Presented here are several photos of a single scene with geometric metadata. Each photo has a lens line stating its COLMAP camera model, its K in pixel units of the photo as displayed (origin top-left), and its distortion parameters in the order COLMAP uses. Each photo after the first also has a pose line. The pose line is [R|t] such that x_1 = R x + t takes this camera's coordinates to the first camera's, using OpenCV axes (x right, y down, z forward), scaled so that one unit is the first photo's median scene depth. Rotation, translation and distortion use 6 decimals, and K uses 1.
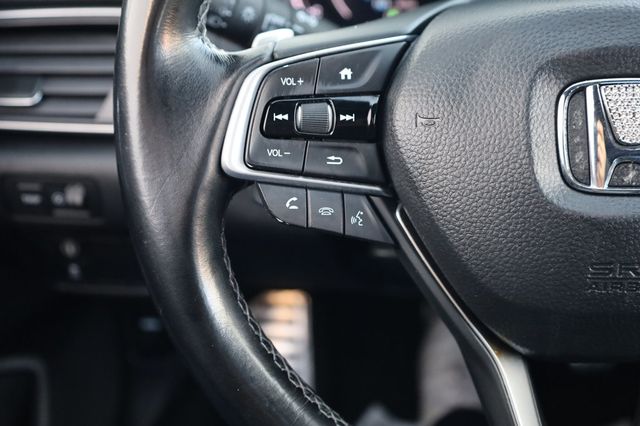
lens RADIAL K [[745.0, 0, 320.4], [0, 745.0, 213.7], [0, 0, 1]] dist [0.050197, 0.000000]
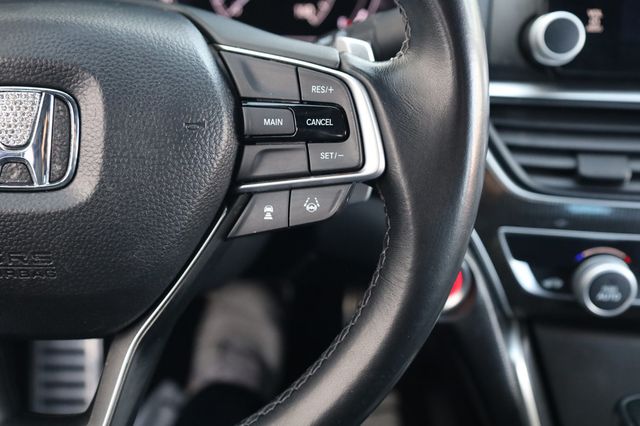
lens RADIAL K [[745.0, 0, 324.6], [0, 745.0, 207.1], [0, 0, 1]] dist [0.050197, 0.000000]
pose [[0.997018, -0.002815, 0.077113, 0.728060], [0.001044, 0.999735, 0.022992, -0.025363], [-0.077157, -0.022843, 0.996757, -0.141215]]
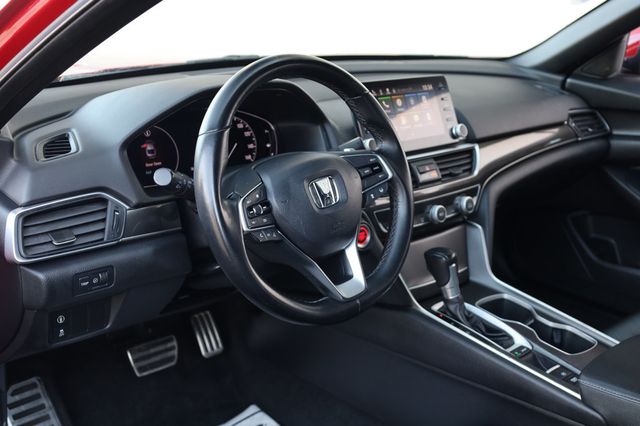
lens RADIAL K [[772.4, 0, 320.7], [0, 772.4, 212.6], [0, 0, 1]] dist [-0.005534, 0.000000]
pose [[0.669758, -0.195110, 0.716488, -2.294360], [0.313673, 0.948892, -0.034818, 0.117930], [-0.673077, 0.248063, 0.696730, -1.619535]]
